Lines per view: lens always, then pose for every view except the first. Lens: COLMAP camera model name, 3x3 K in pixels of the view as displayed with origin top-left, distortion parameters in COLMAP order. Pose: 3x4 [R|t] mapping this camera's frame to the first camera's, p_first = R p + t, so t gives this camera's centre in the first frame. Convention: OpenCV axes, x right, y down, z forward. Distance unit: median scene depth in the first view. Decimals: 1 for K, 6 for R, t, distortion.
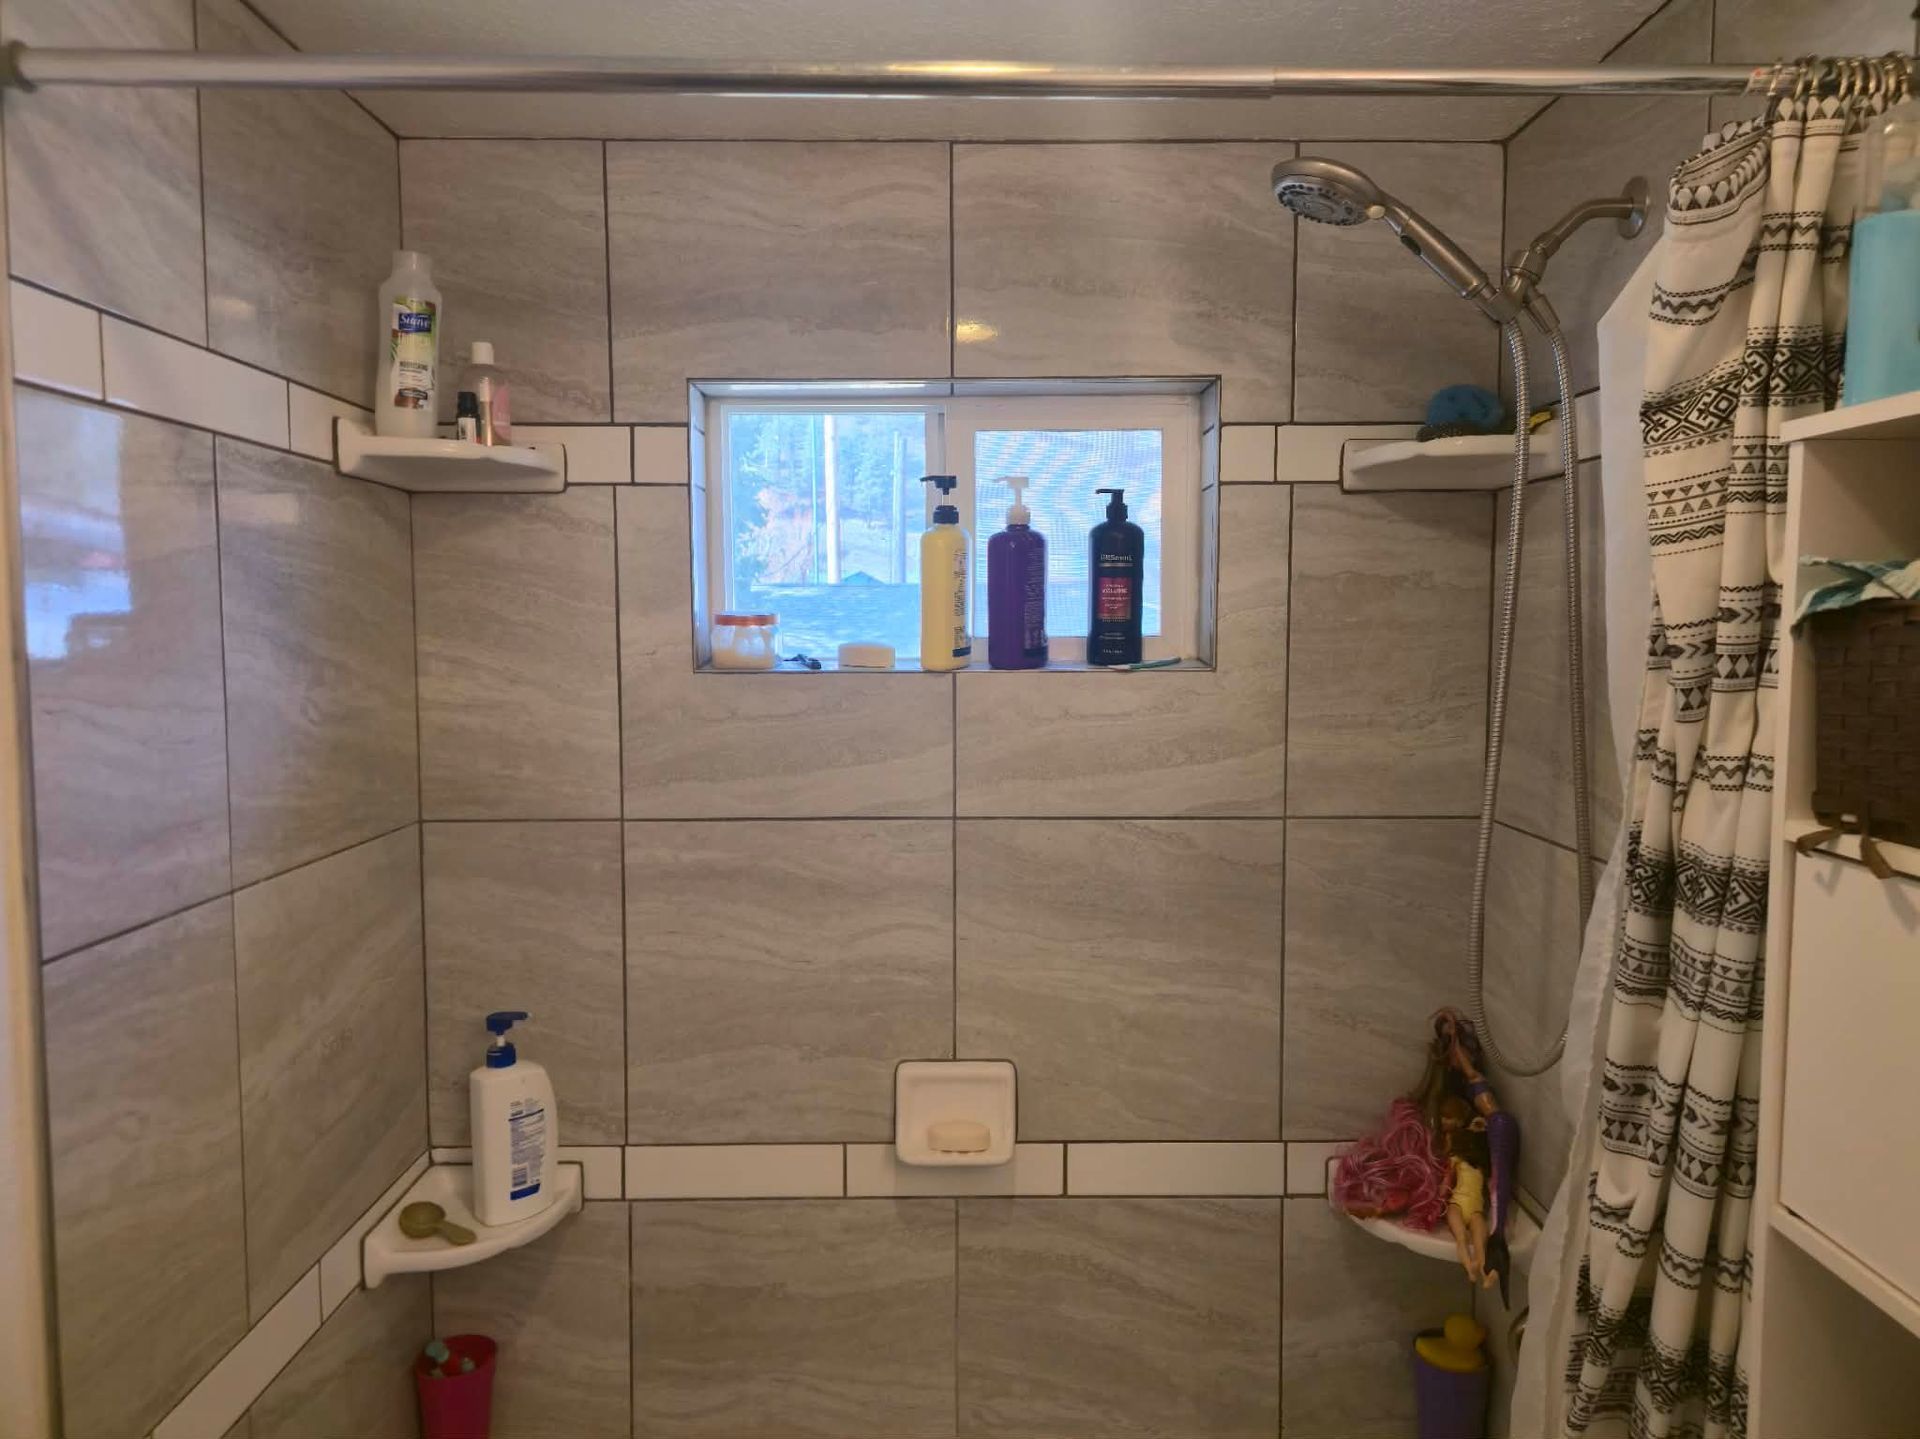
lens RADIAL K [[1289.3, 0, 953.7], [0, 1289.3, 707.2], [0, 0, 1]] dist [0.039661, -0.004601]
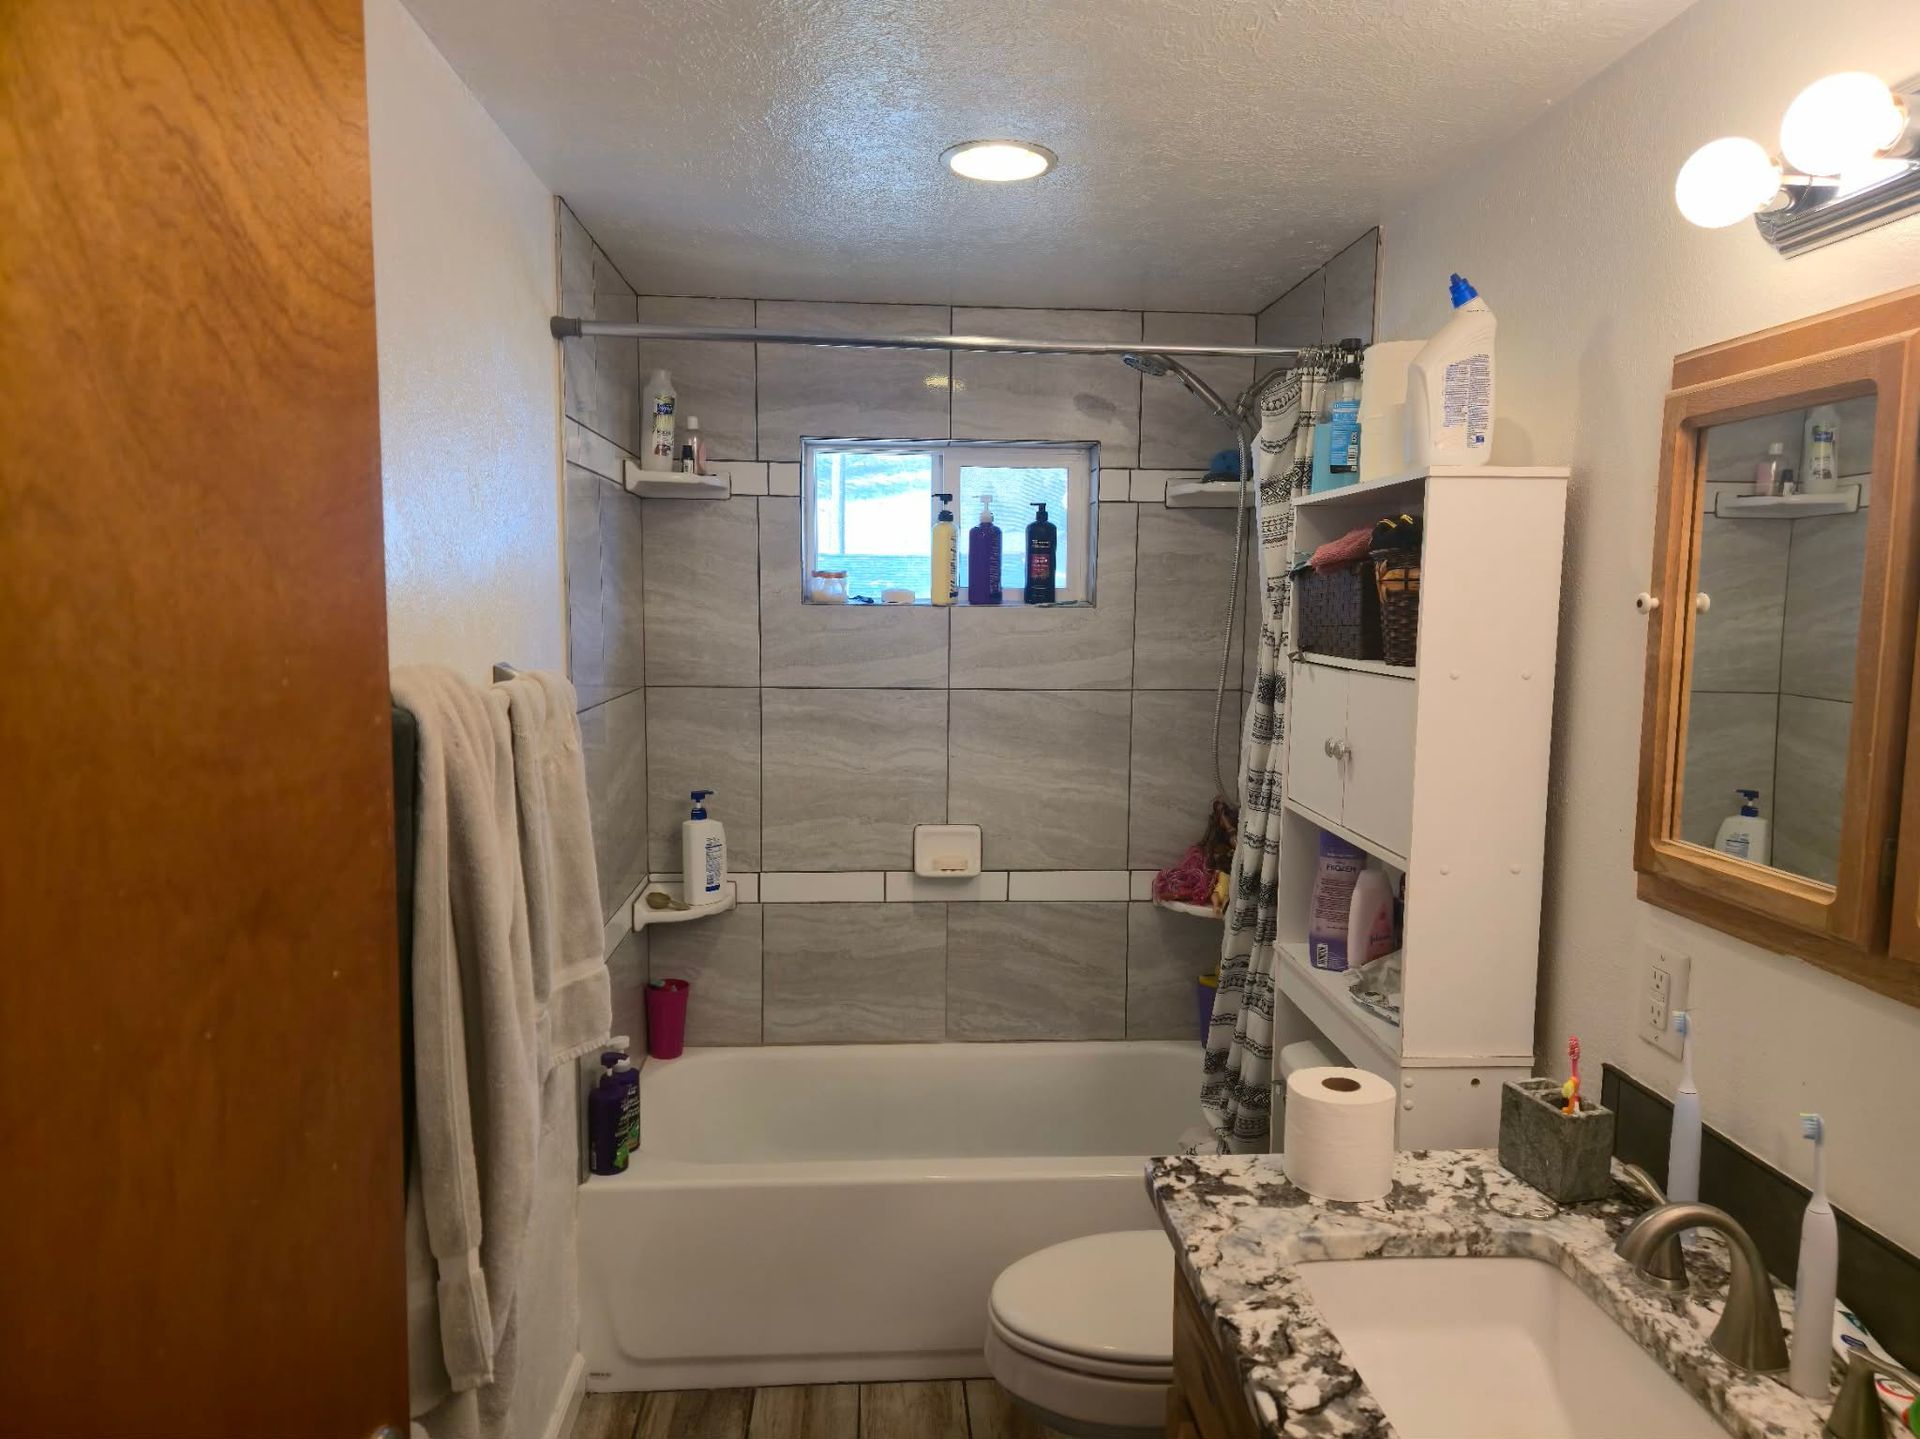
lens RADIAL K [[1289.3, 0, 967.0], [0, 1289.3, 729.0], [0, 0, 1]] dist [0.039661, -0.004601]
pose [[0.997791, 0.007105, 0.066045, -0.091198], [-0.009563, 0.999270, 0.036981, 0.076314], [-0.065734, -0.037530, 0.997131, -0.773995]]
